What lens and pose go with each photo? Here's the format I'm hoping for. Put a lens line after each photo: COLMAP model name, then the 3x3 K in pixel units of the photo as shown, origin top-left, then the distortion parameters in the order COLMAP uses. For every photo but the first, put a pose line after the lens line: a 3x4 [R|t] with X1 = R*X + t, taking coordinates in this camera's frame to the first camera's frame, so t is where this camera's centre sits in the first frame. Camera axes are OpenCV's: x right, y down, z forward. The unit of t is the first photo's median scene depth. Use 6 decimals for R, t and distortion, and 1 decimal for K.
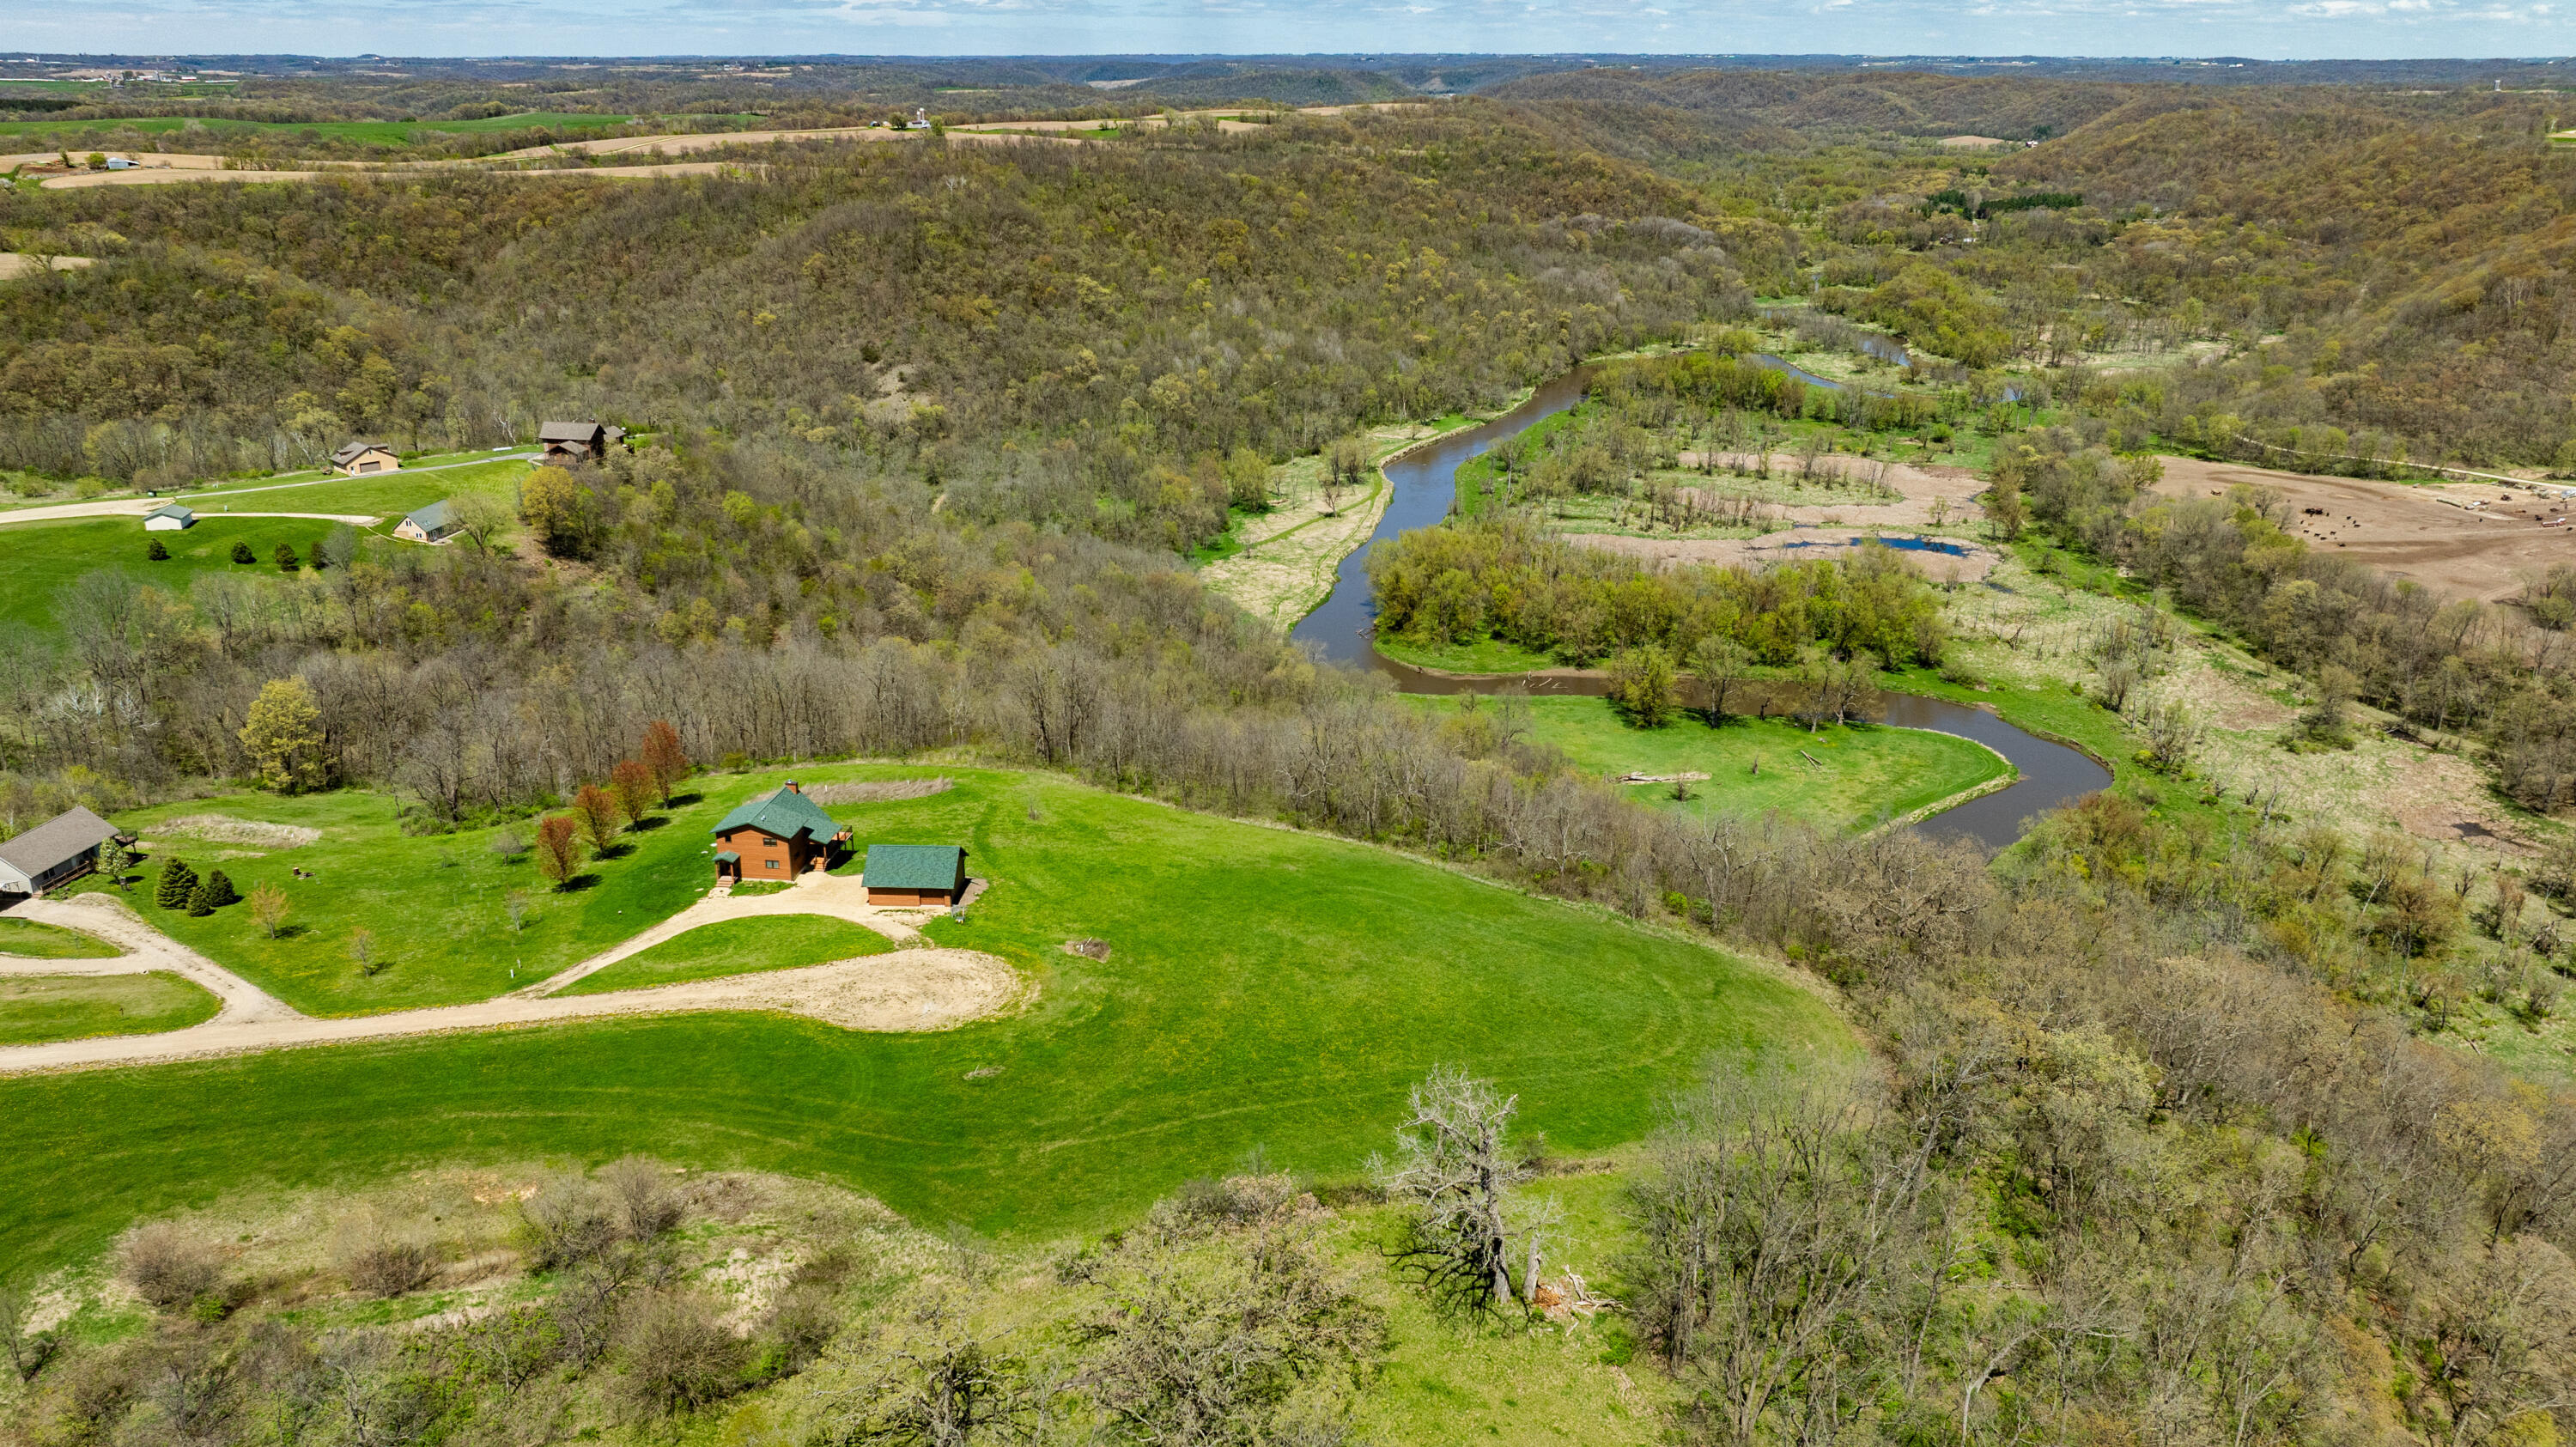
lens RADIAL K [[1907.6, 0, 1291.5], [0, 1907.6, 728.1], [0, 0, 1]] dist [-0.015997, -0.004435]
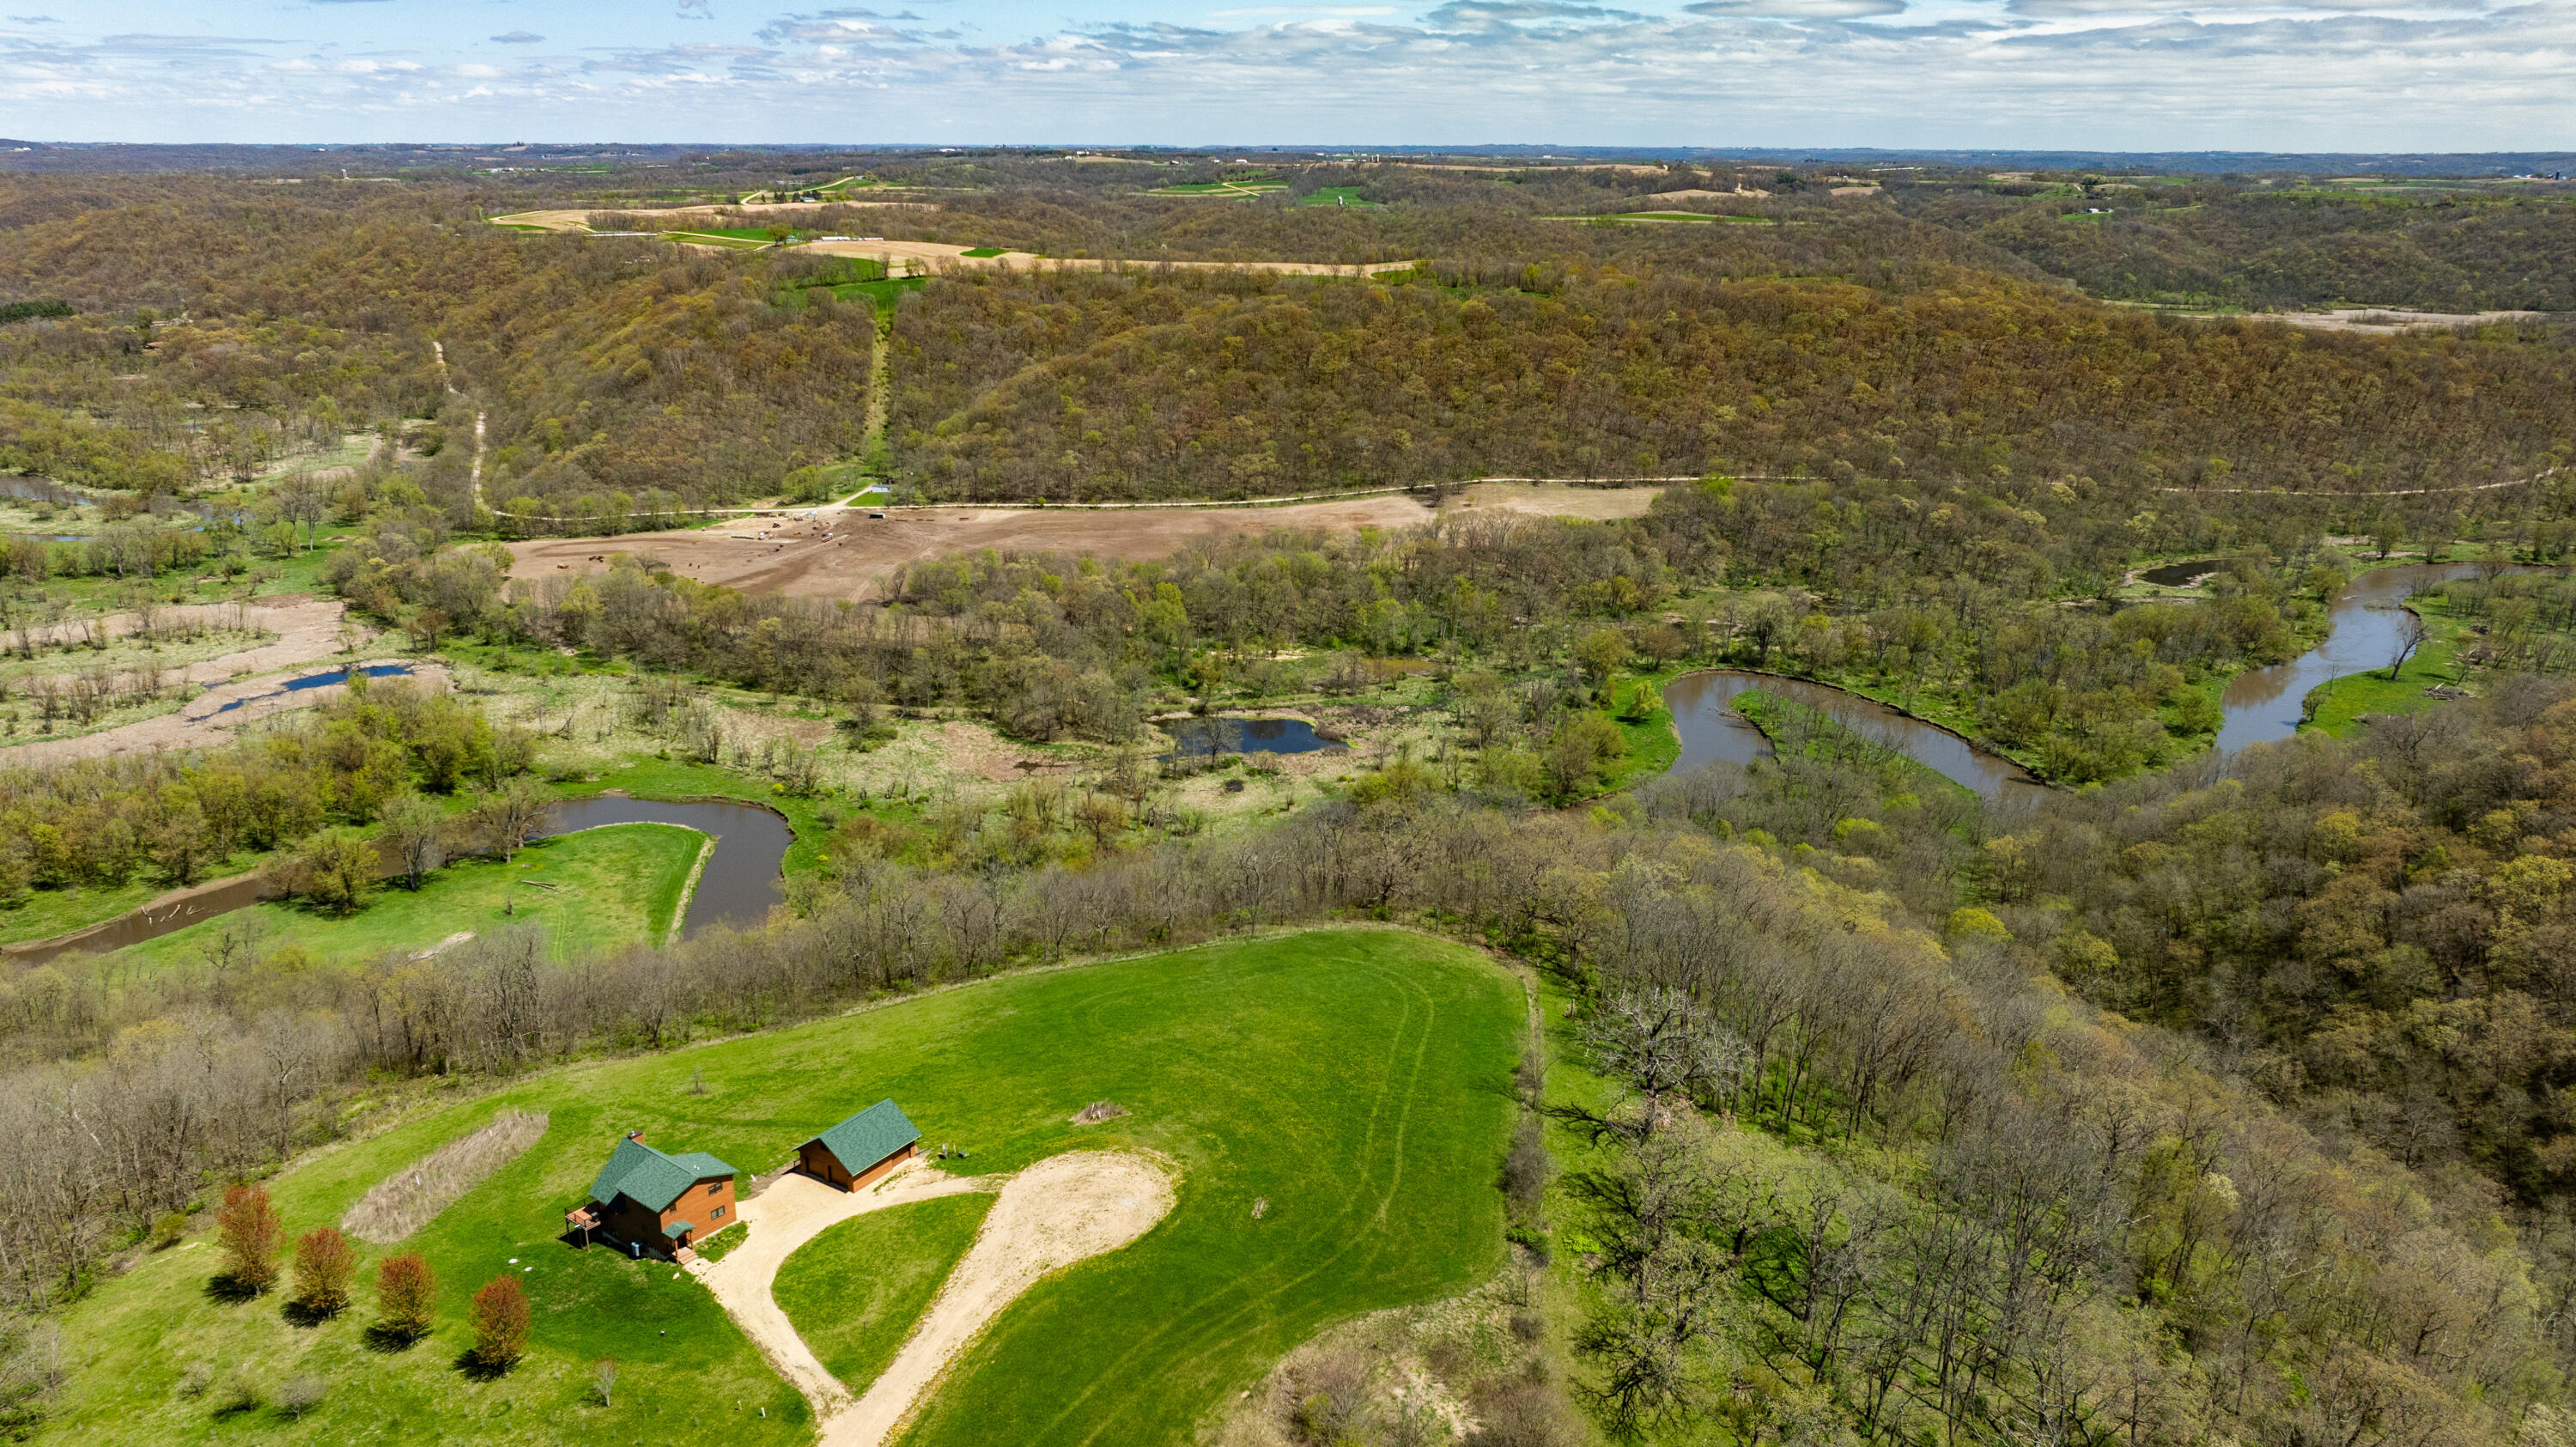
lens RADIAL K [[1875.4, 0, 1288.0], [0, 1875.4, 723.5], [0, 0, 1]] dist [-0.019884, -0.001274]
pose [[0.518633, -0.252728, 0.816791, -0.257442], [0.283086, 0.952190, 0.114873, -0.055248], [-0.806772, 0.171646, 0.565381, 0.084390]]
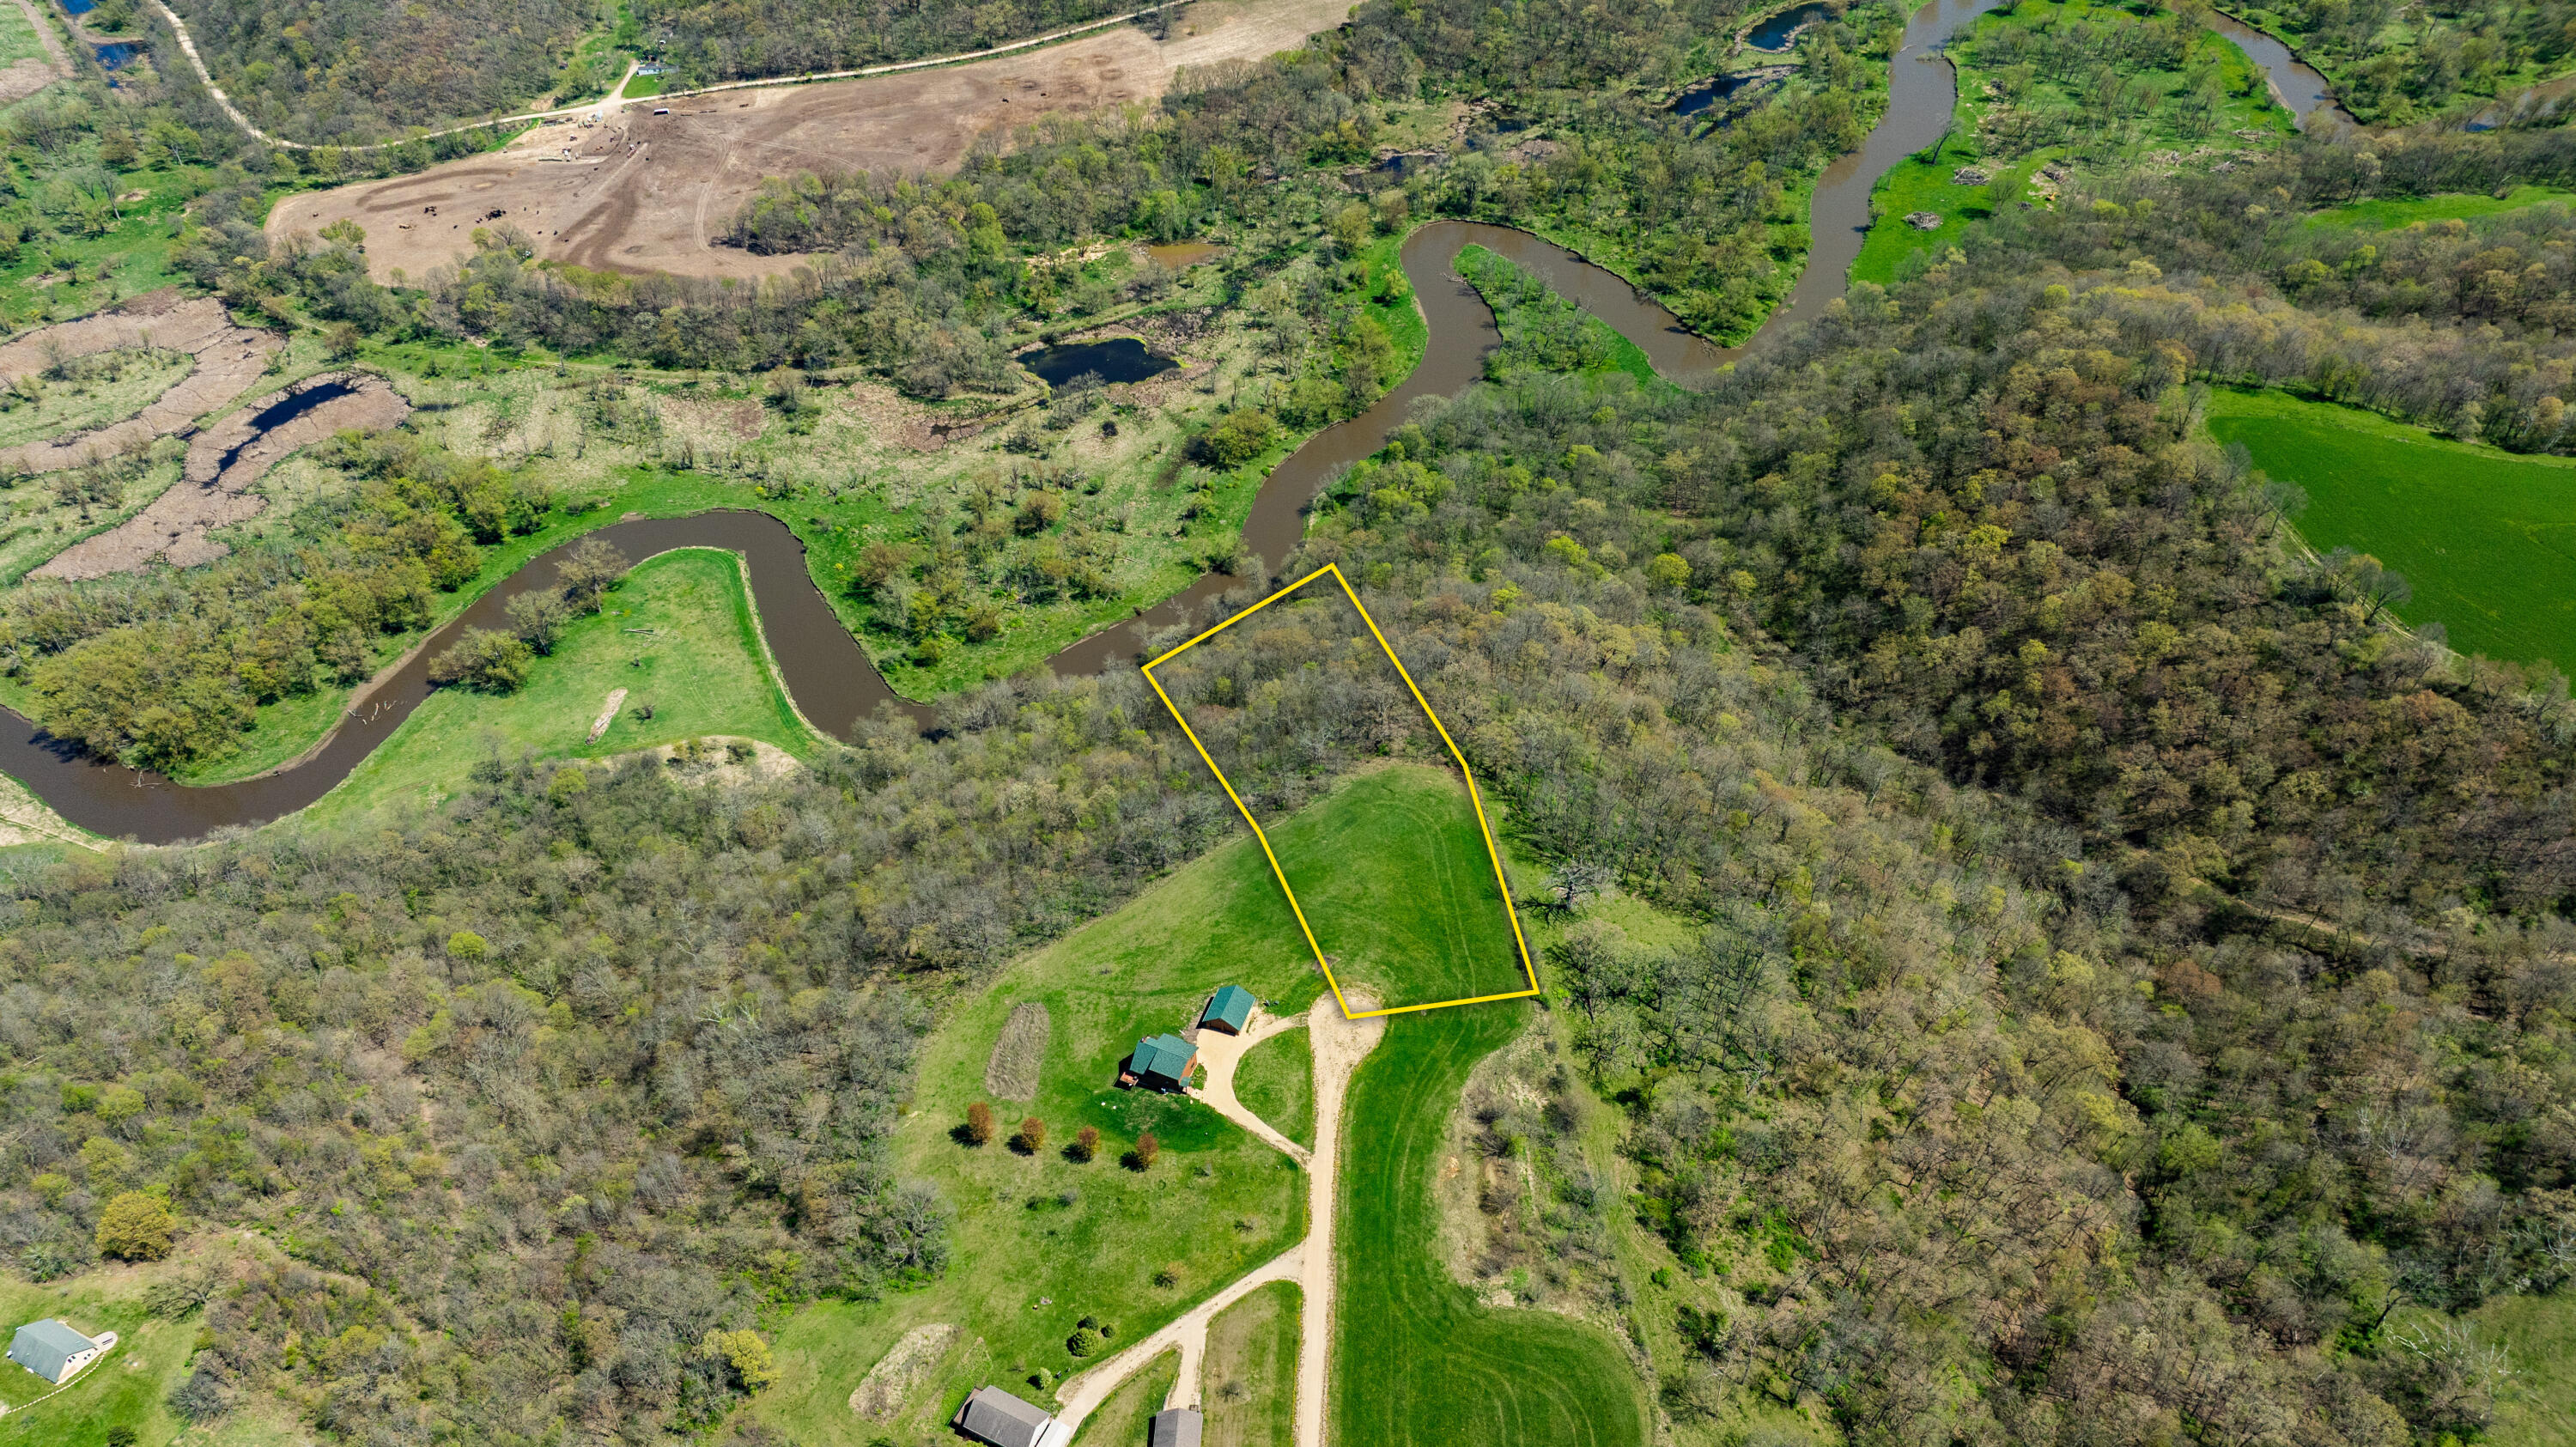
lens RADIAL K [[1781.3, 0, 1288.0], [0, 1781.3, 723.5], [0, 0, 1]] dist [-0.004312, -0.026592]
pose [[0.307890, -0.639958, 0.704030, -0.426181], [0.348954, 0.764365, 0.542196, -0.376232], [-0.885118, 0.078738, 0.458657, 0.016115]]
